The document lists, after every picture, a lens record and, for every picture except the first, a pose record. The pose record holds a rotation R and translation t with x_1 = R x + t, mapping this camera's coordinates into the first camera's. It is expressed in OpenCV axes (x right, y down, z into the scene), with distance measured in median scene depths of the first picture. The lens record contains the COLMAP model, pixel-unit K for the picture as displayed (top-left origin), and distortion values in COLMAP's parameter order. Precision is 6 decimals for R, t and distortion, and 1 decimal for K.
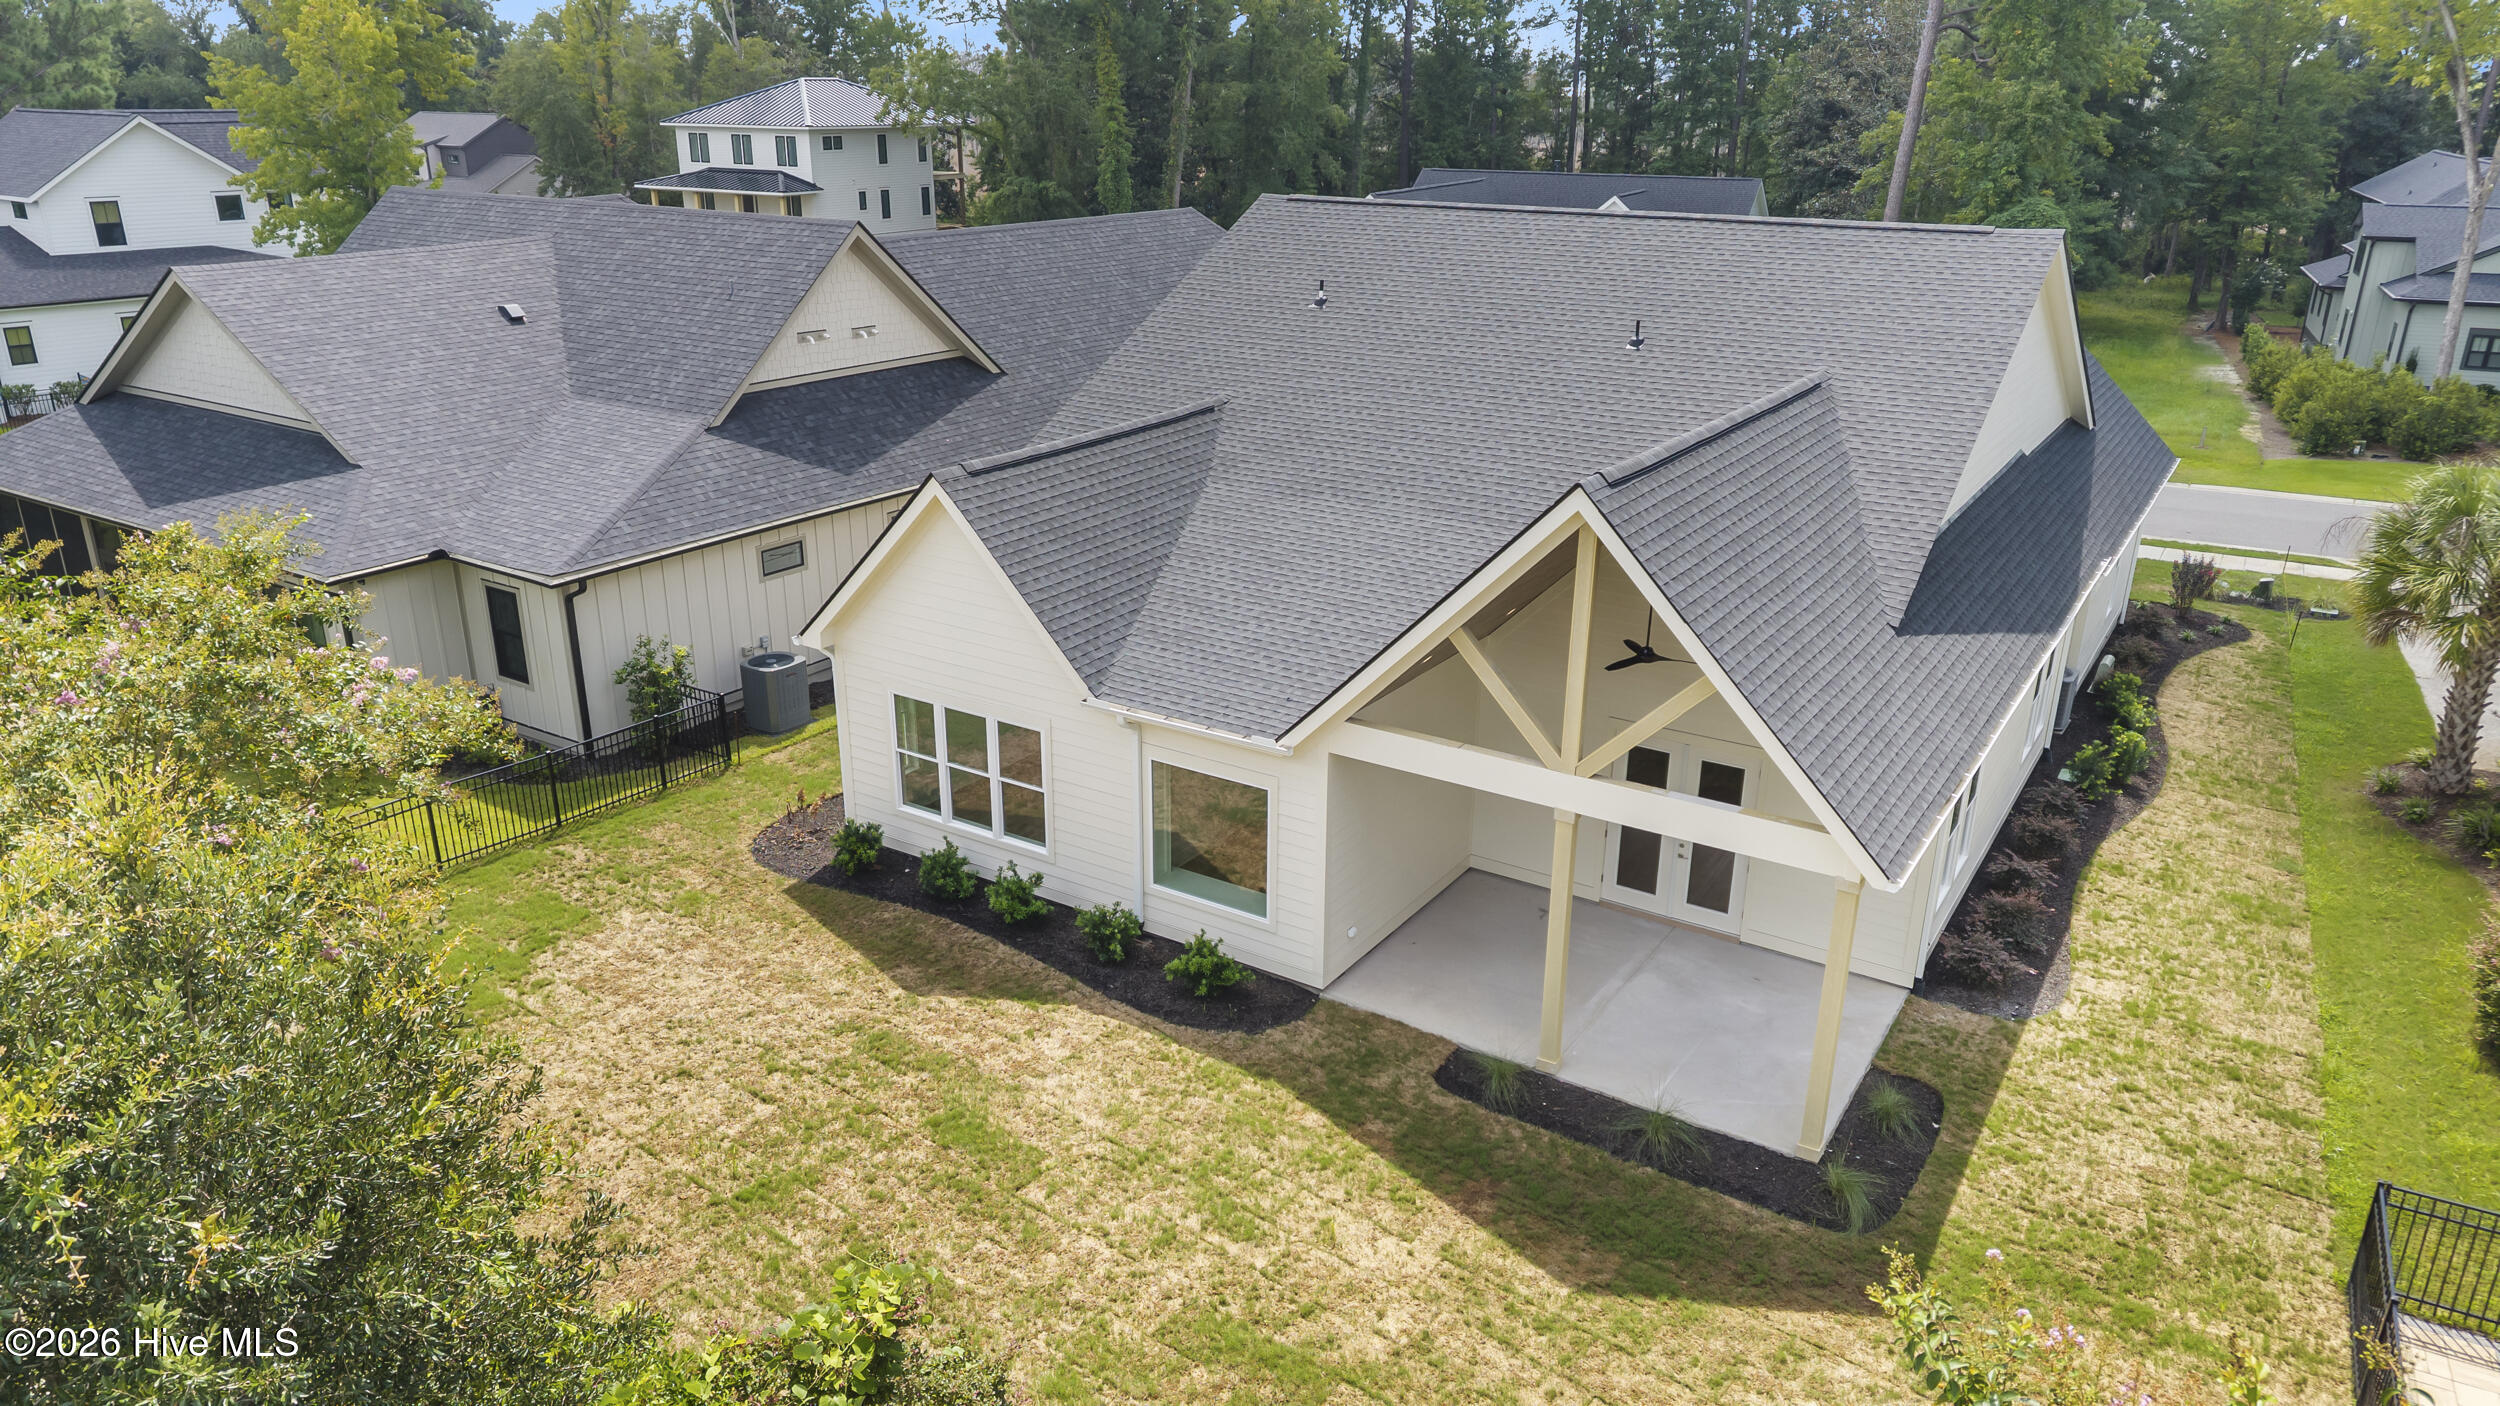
lens RADIAL K [[1626.2, 0, 1250.0], [0, 1626.2, 703.0], [0, 0, 1]] dist [0.033787, -0.031499]
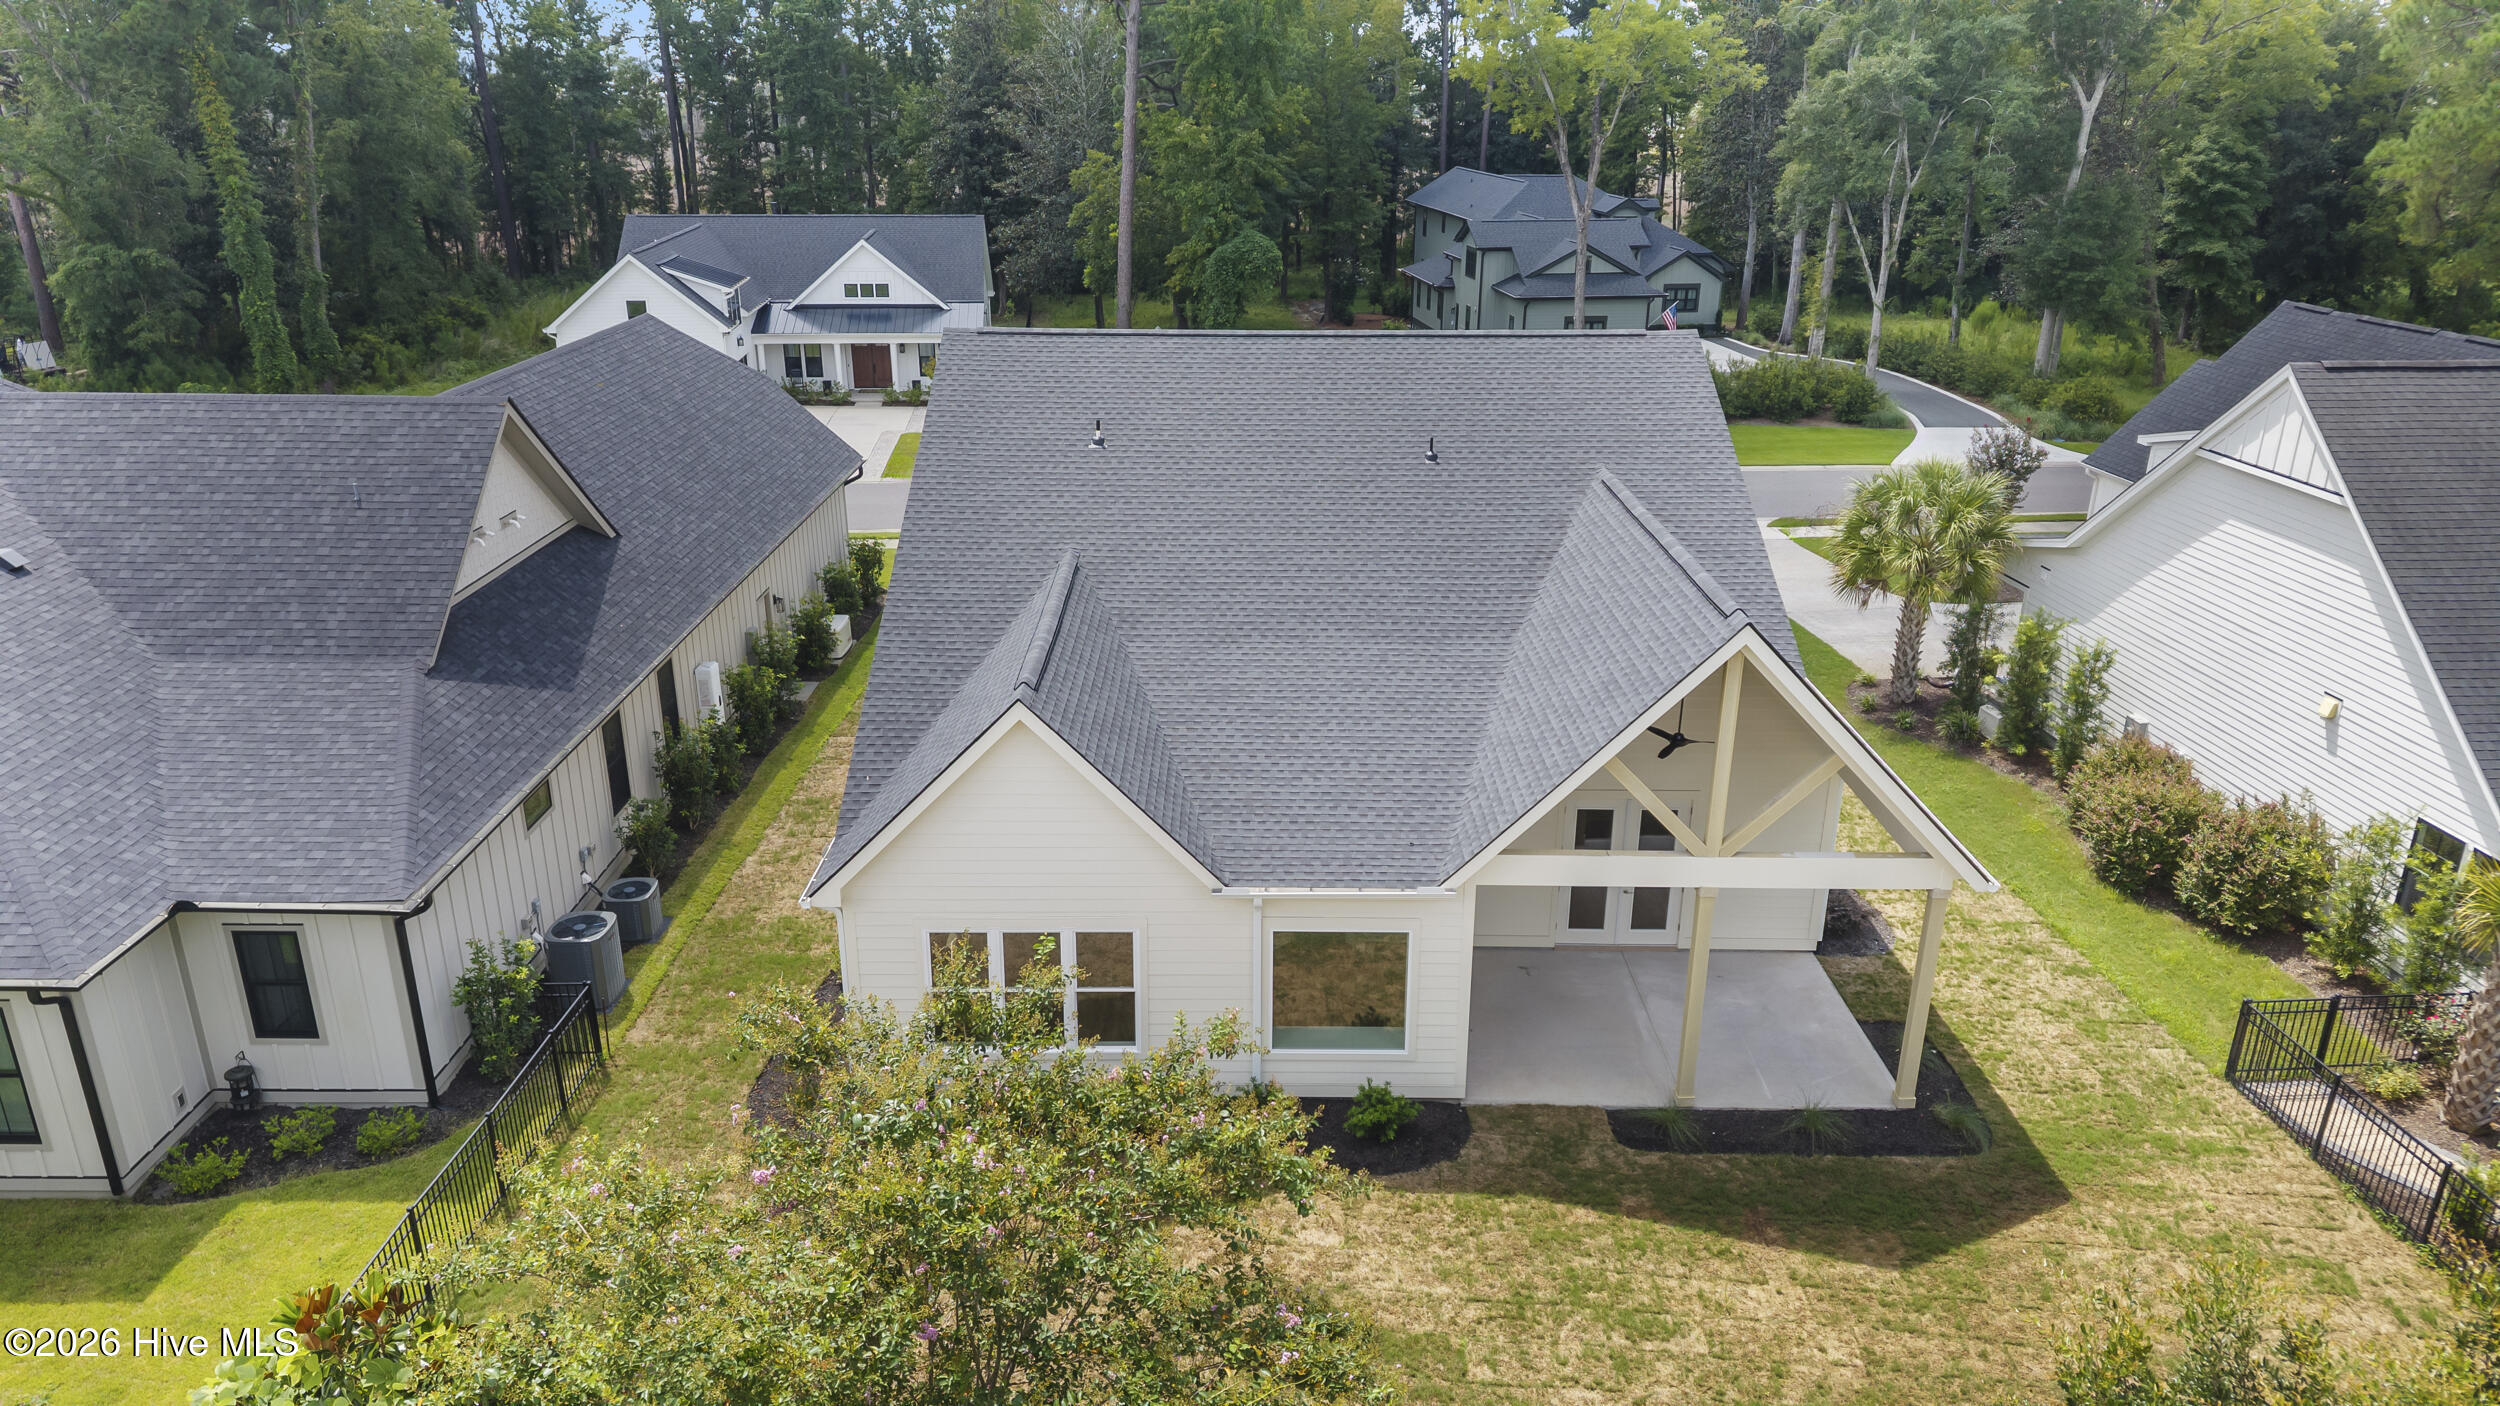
lens RADIAL K [[1629.4, 0, 1250.0], [0, 1629.4, 703.0], [0, 0, 1]] dist [0.066487, -0.101787]
pose [[0.844279, -0.193103, 0.499904, -0.556511], [0.193171, 0.979774, 0.052225, -0.161967], [-0.499878, 0.052474, 0.864505, 0.110949]]
